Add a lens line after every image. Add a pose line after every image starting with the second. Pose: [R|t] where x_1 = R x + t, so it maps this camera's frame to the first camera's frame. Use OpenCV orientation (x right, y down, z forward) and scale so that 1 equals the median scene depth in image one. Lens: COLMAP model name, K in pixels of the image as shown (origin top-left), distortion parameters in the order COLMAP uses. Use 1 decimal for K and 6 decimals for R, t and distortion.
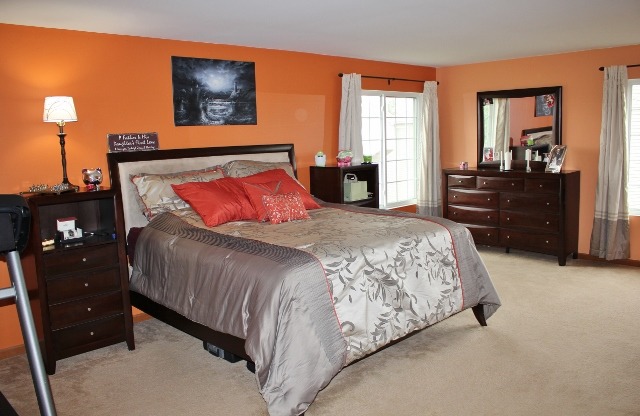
lens RADIAL K [[536.3, 0, 321.3], [0, 536.3, 208.1], [0, 0, 1]] dist [-0.118195, 0.049371]
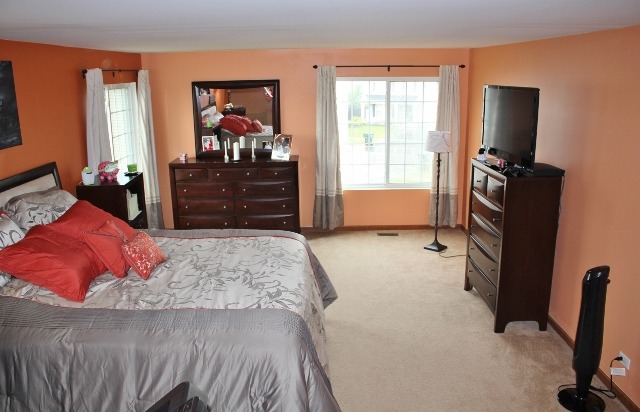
lens RADIAL K [[536.3, 0, 322.0], [0, 536.3, 206.4], [0, 0, 1]] dist [-0.118195, 0.049371]
pose [[0.691413, -0.155264, 0.705579, -0.319236], [0.093524, 0.987652, 0.125689, -0.108173], [-0.716381, -0.020915, 0.697396, 0.156839]]
